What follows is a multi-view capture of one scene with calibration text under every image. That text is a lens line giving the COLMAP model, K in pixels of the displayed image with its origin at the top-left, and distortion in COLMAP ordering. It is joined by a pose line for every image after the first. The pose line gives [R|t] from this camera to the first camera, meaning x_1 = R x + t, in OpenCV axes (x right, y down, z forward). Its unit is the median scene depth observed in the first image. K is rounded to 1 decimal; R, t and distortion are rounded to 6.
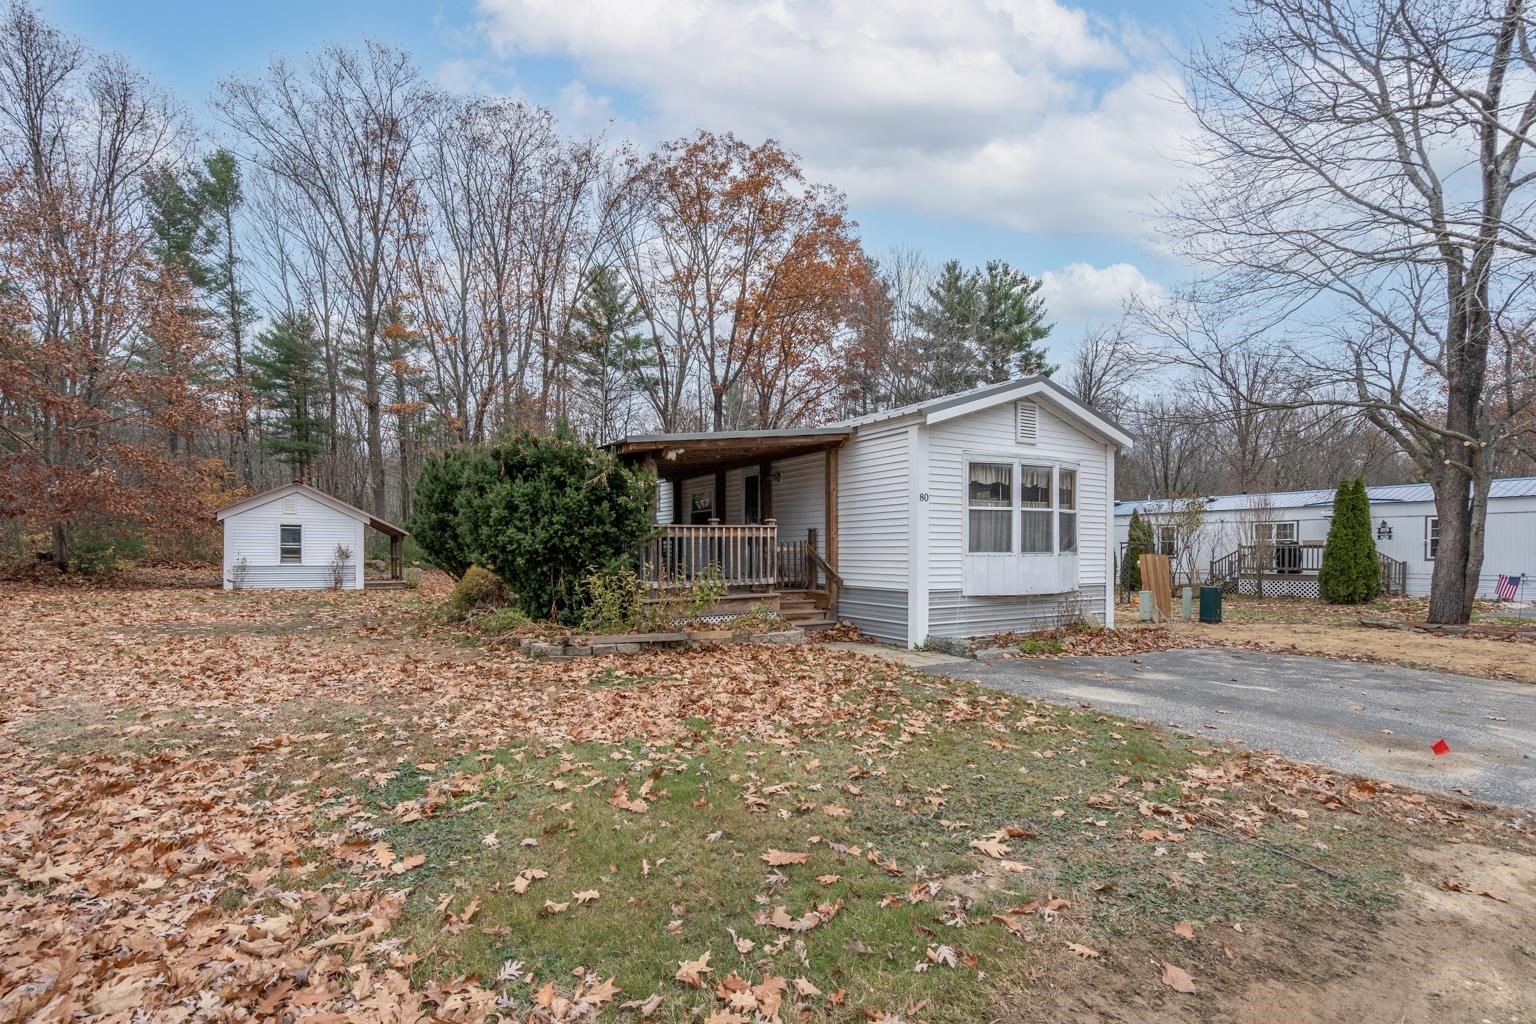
lens RADIAL K [[707.9, 0, 759.3], [0, 707.9, 556.5], [0, 0, 1]] dist [-0.003448, 0.002852]
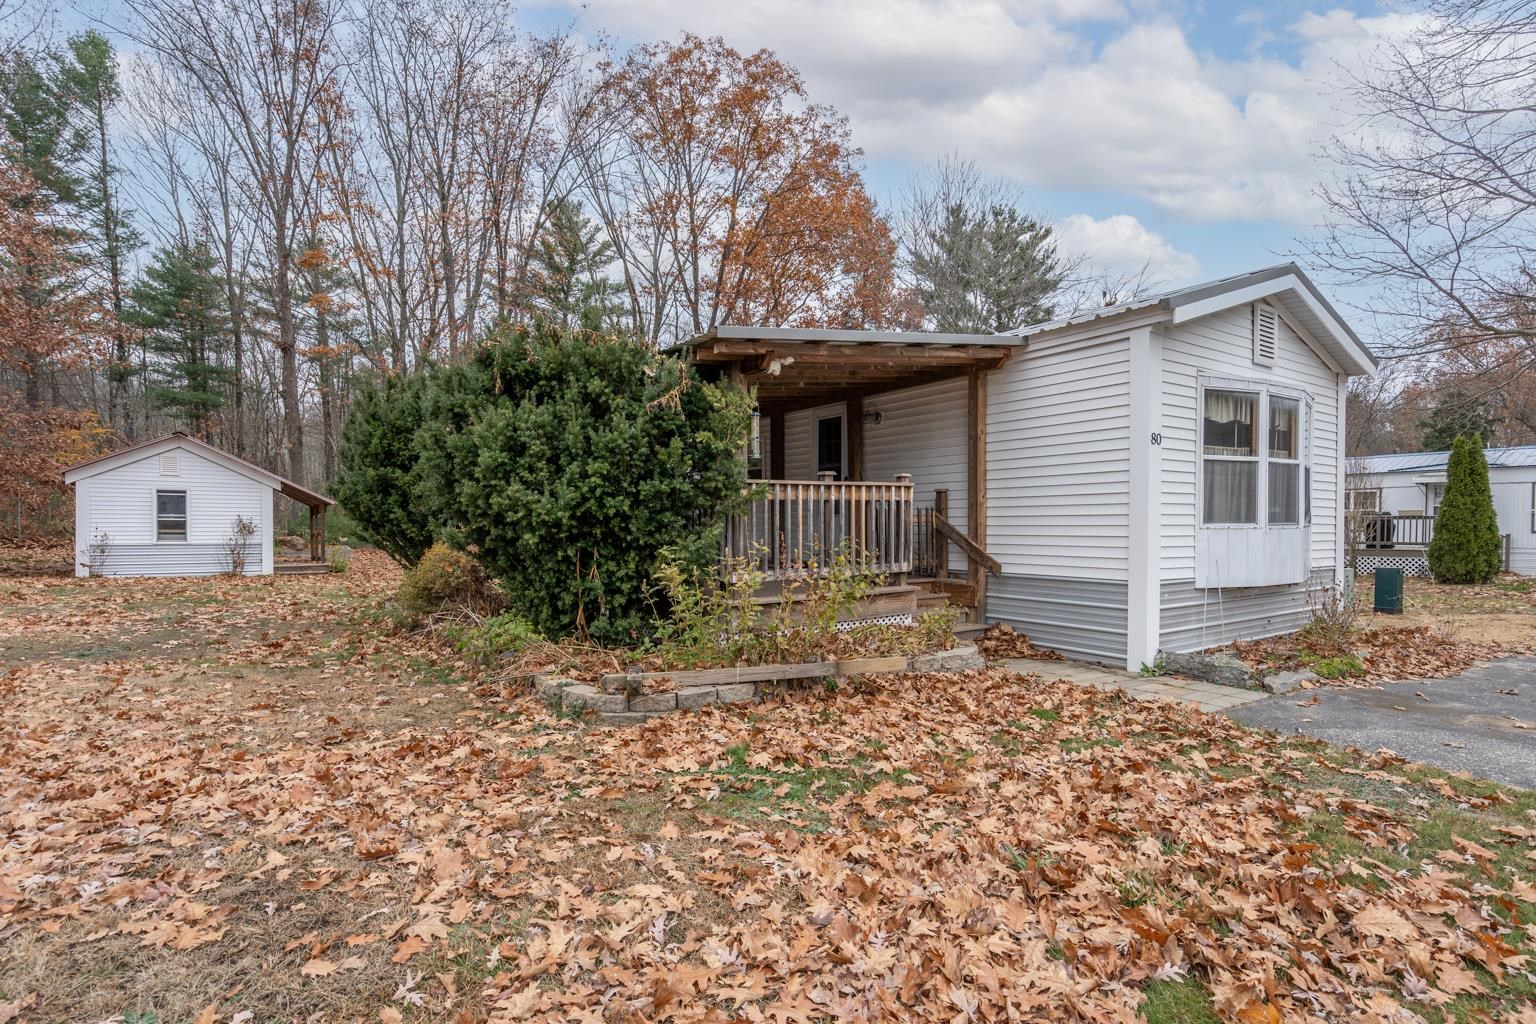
lens RADIAL K [[724.4, 0, 761.1], [0, 724.4, 534.1], [0, 0, 1]] dist [-0.000937, -0.000855]
pose [[0.997349, -0.002950, 0.072704, -0.087989], [0.002549, 0.999981, 0.005602, -0.000373], [-0.072719, -0.005402, 0.997338, 0.178945]]
